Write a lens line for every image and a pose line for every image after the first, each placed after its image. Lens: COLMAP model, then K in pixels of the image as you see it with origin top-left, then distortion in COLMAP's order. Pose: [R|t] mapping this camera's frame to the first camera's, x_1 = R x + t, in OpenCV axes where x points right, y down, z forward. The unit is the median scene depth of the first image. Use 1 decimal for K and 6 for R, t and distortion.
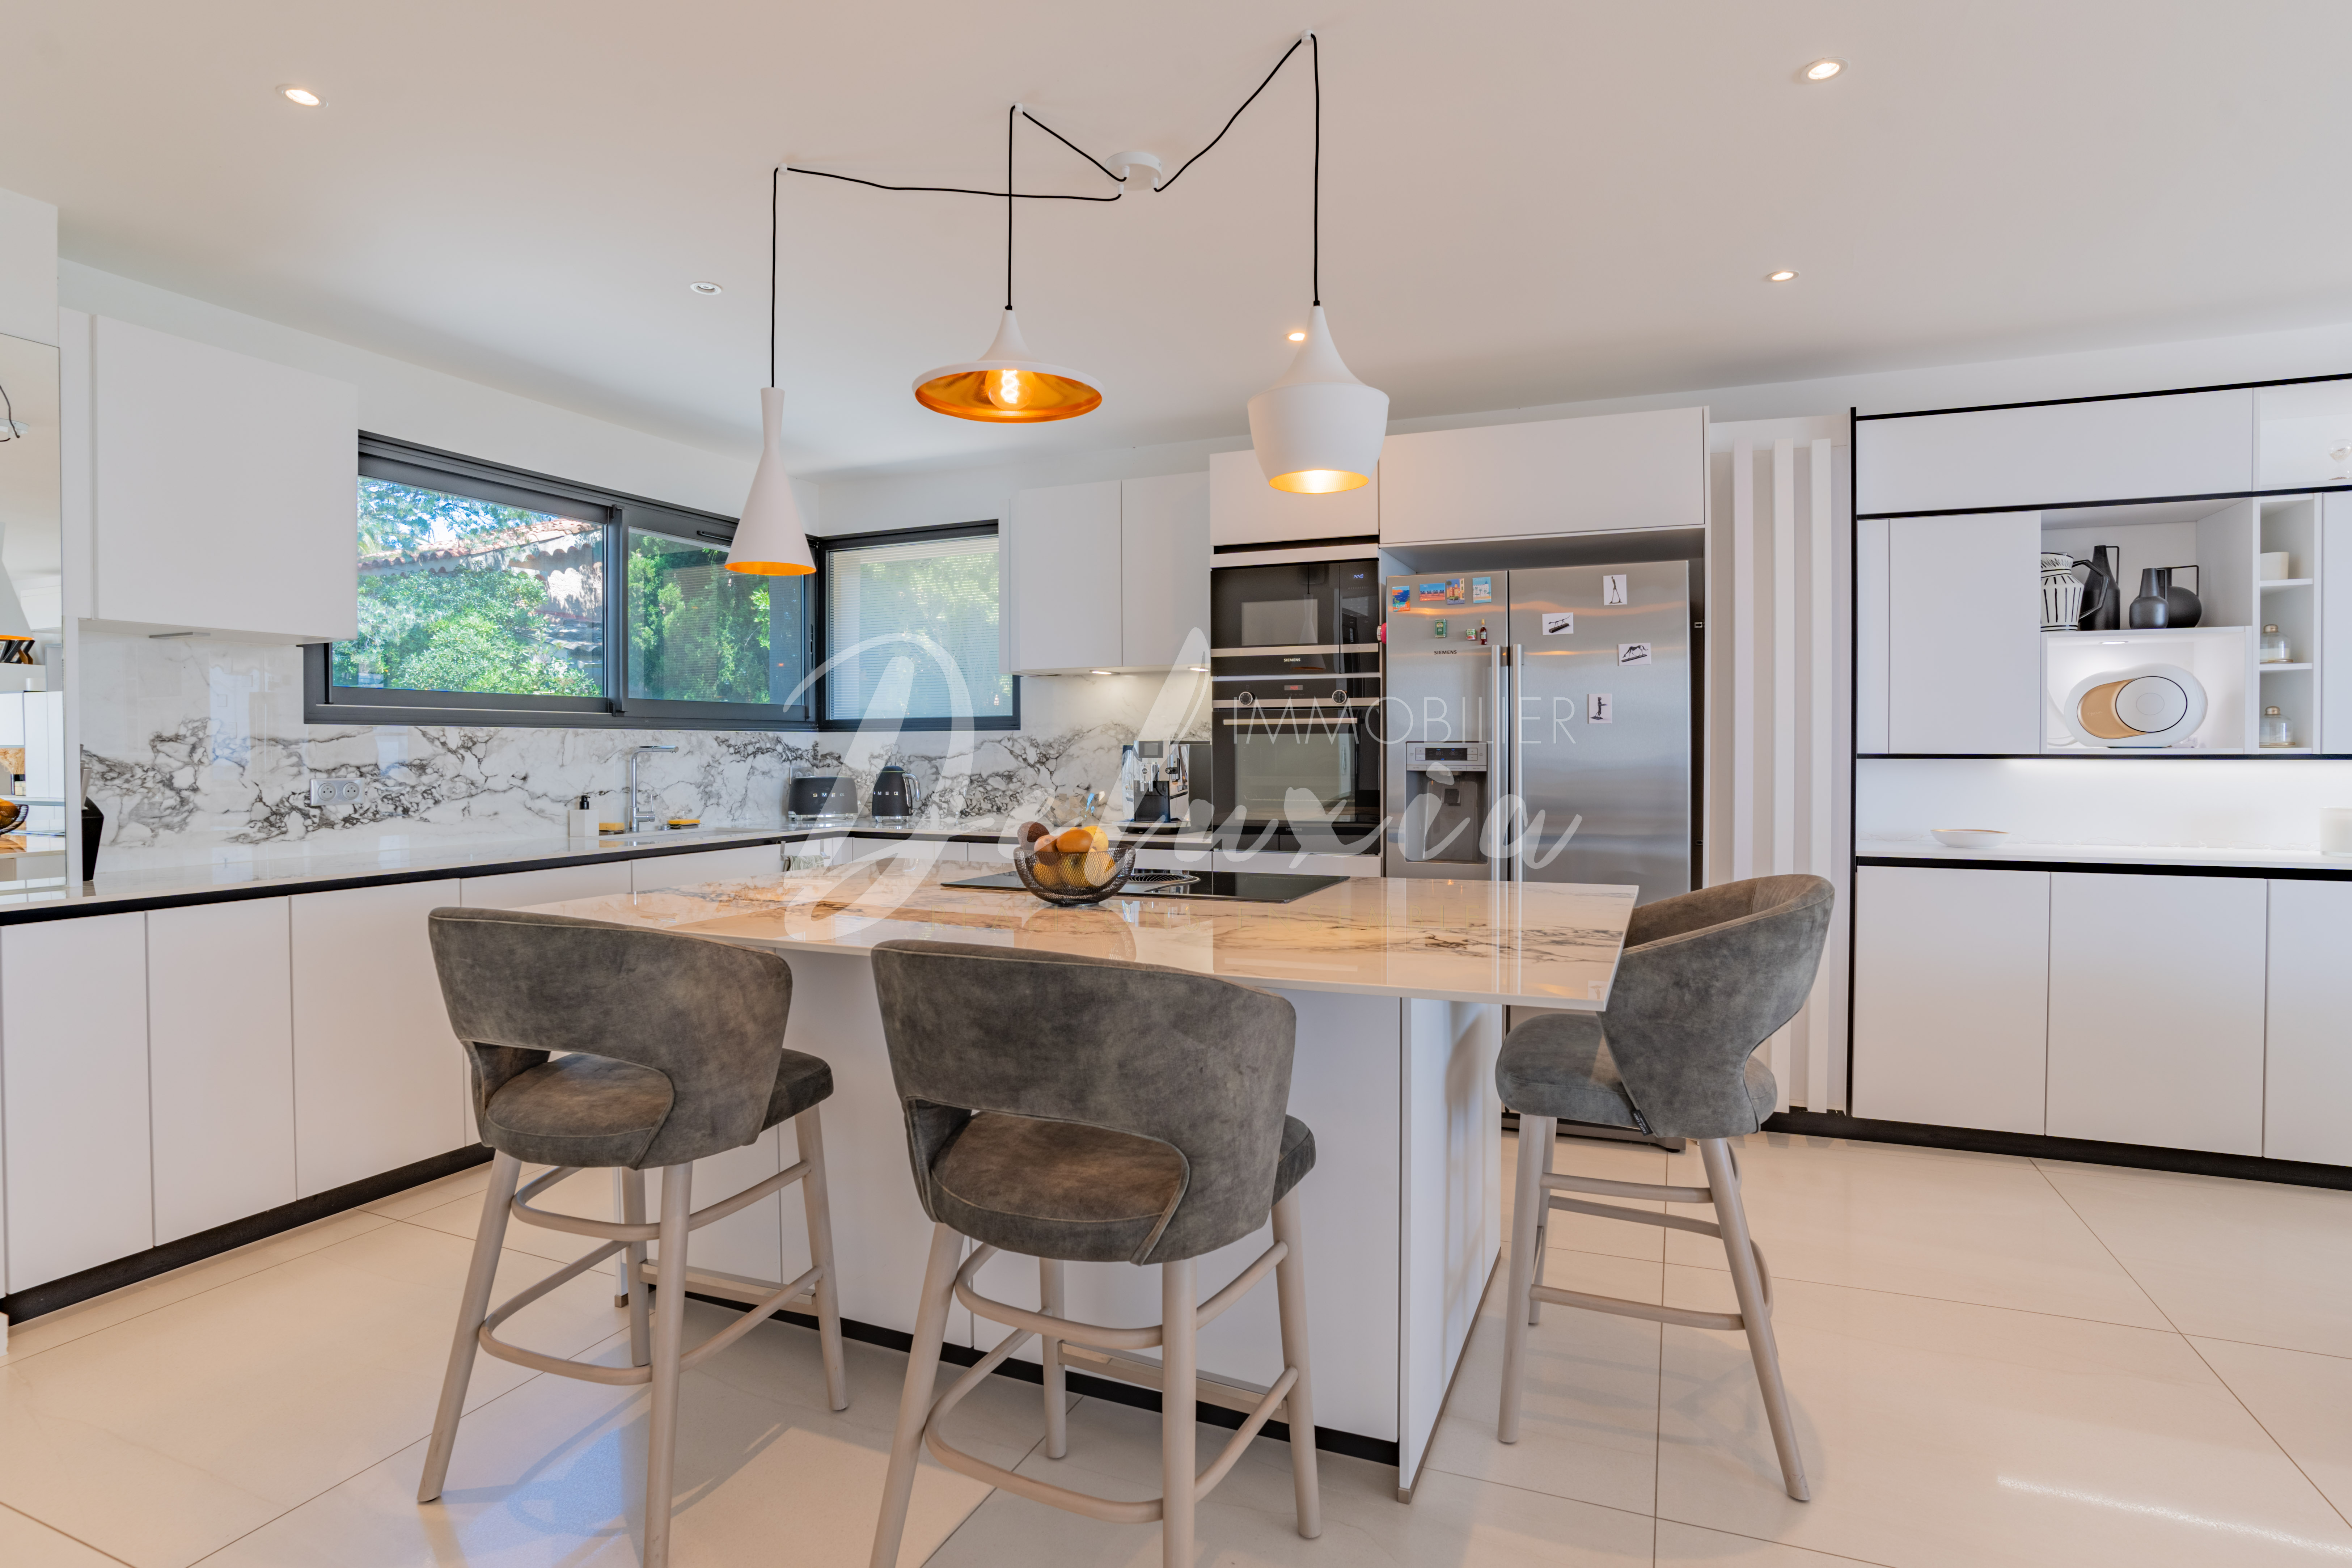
lens RADIAL K [[1146.9, 0, 1185.7], [0, 1146.9, 770.9], [0, 0, 1]] dist [-0.036069, 0.015326]
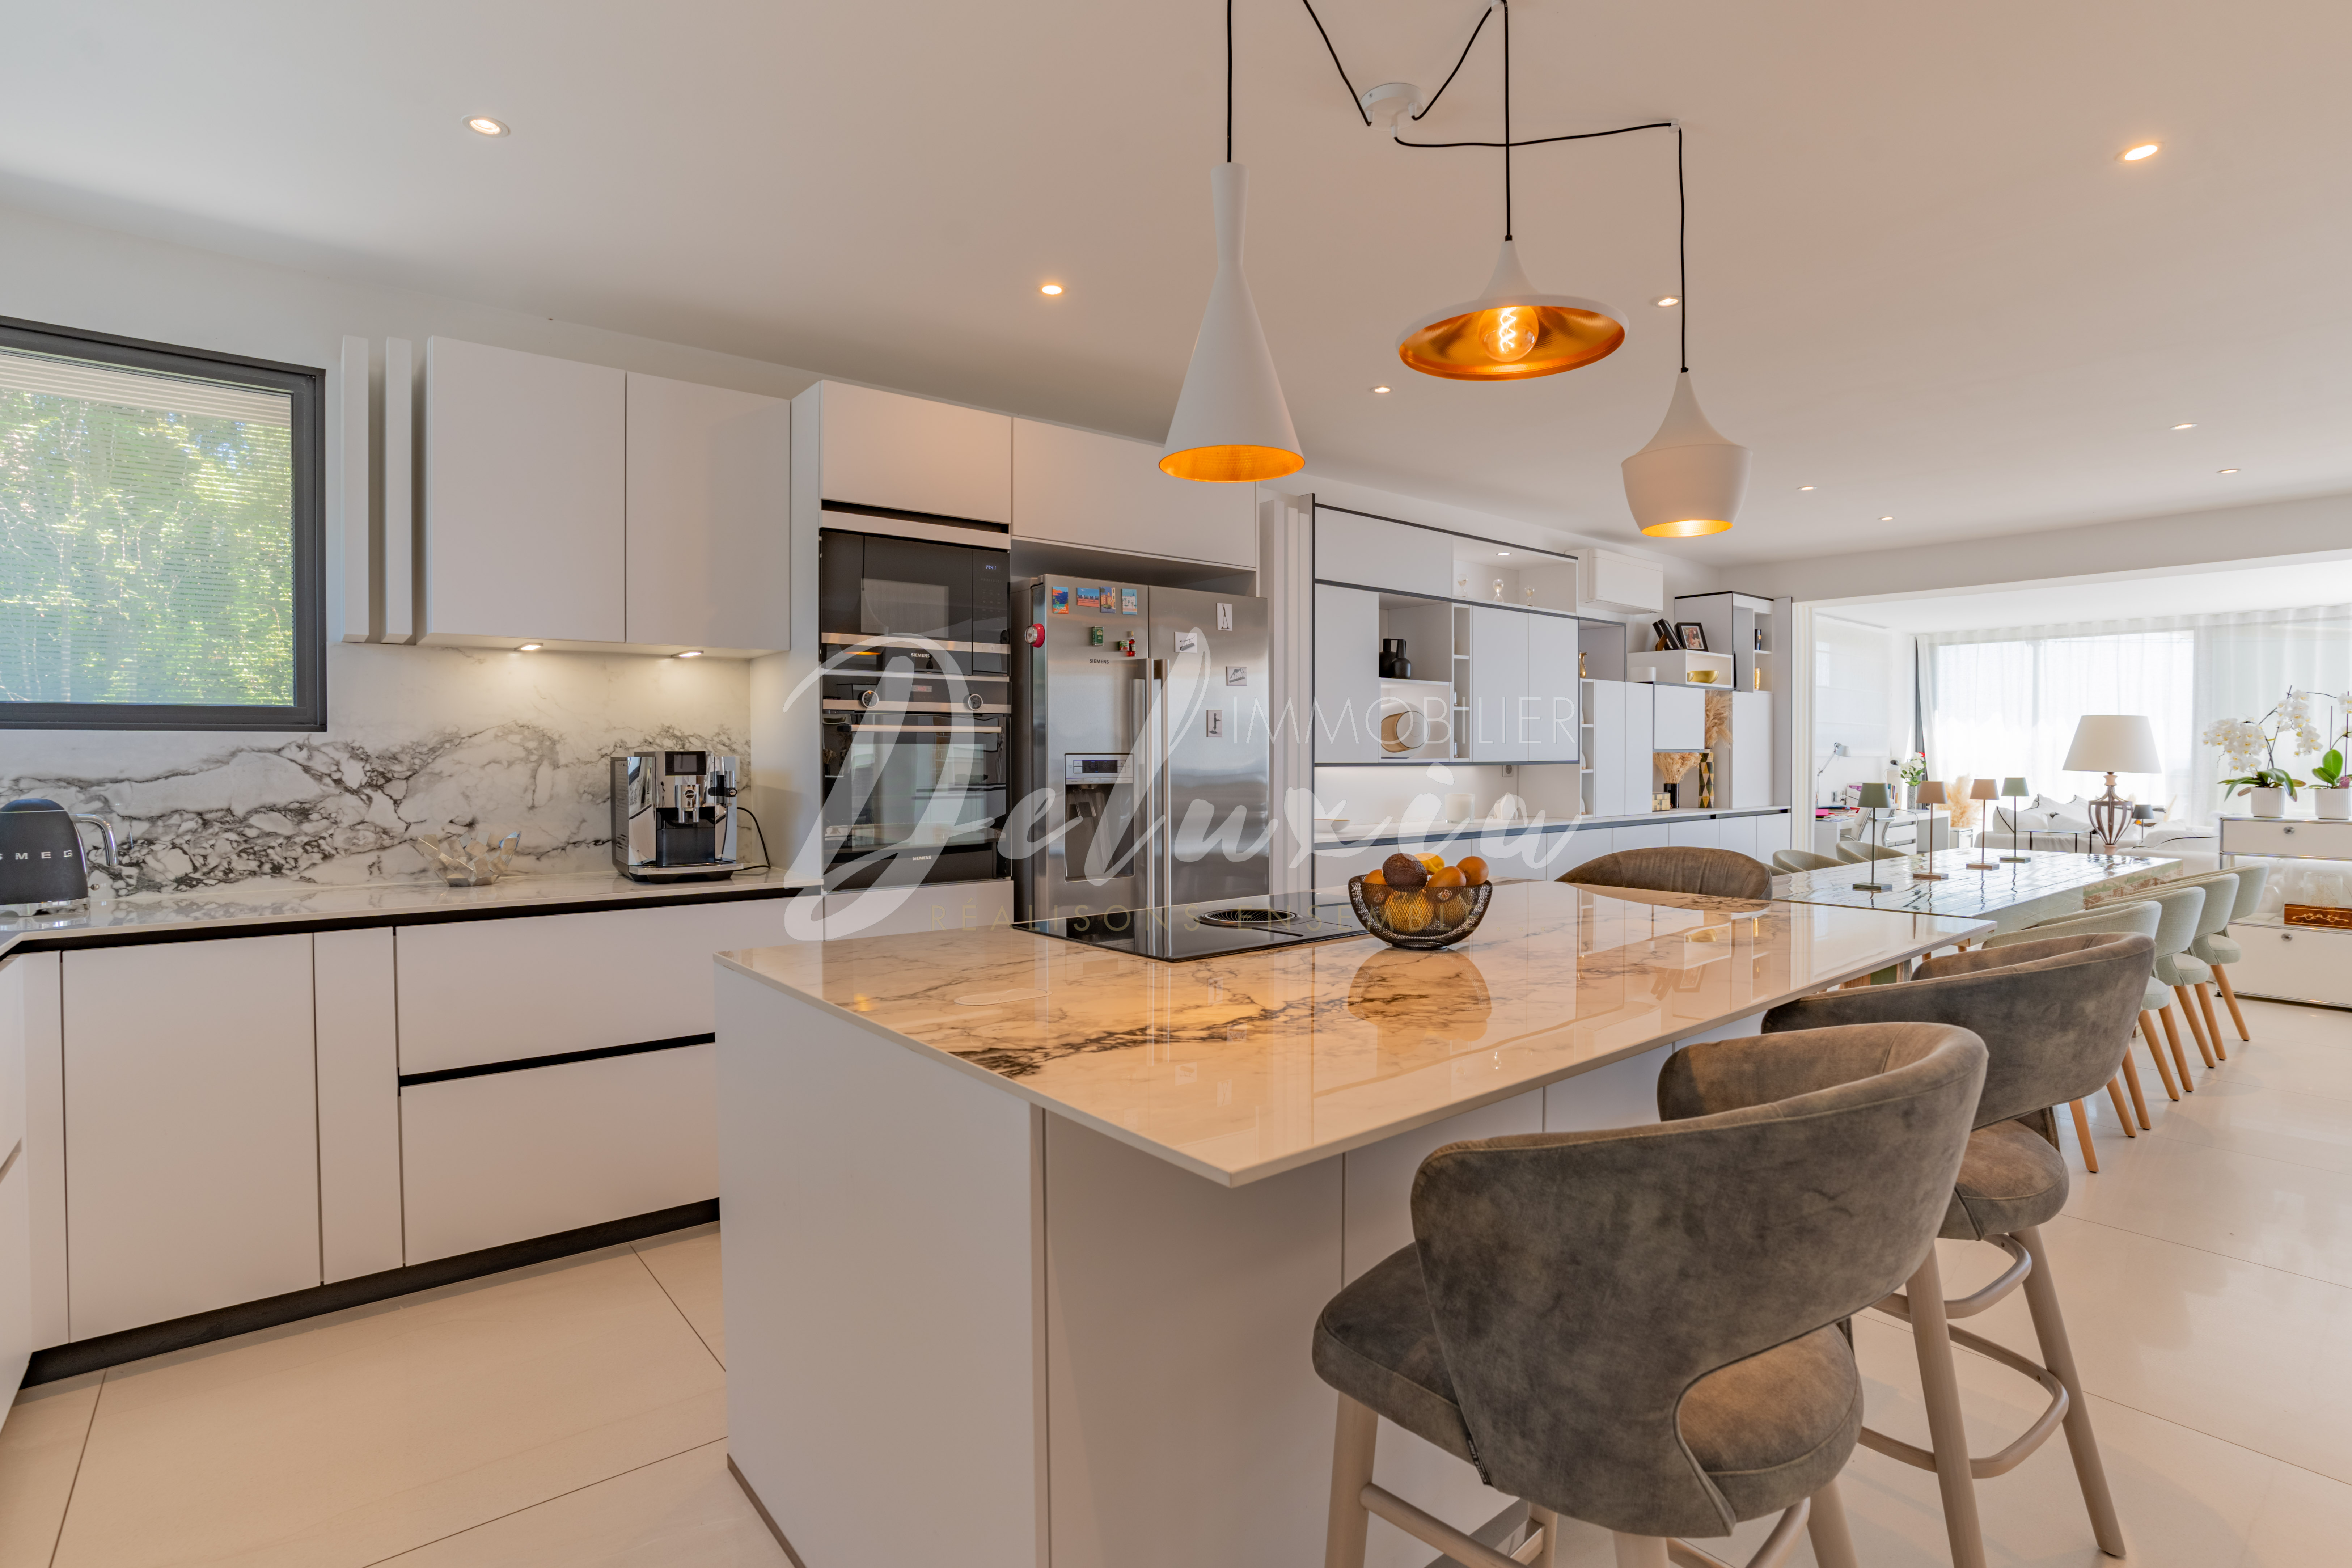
lens RADIAL K [[1146.9, 0, 1180.0], [0, 1146.9, 770.6], [0, 0, 1]] dist [-0.036069, 0.015326]
pose [[0.504145, -0.010026, 0.863561, -0.480706], [0.019948, 0.999801, -0.000038, -0.007691], [-0.863389, 0.017246, 0.504244, 0.375362]]
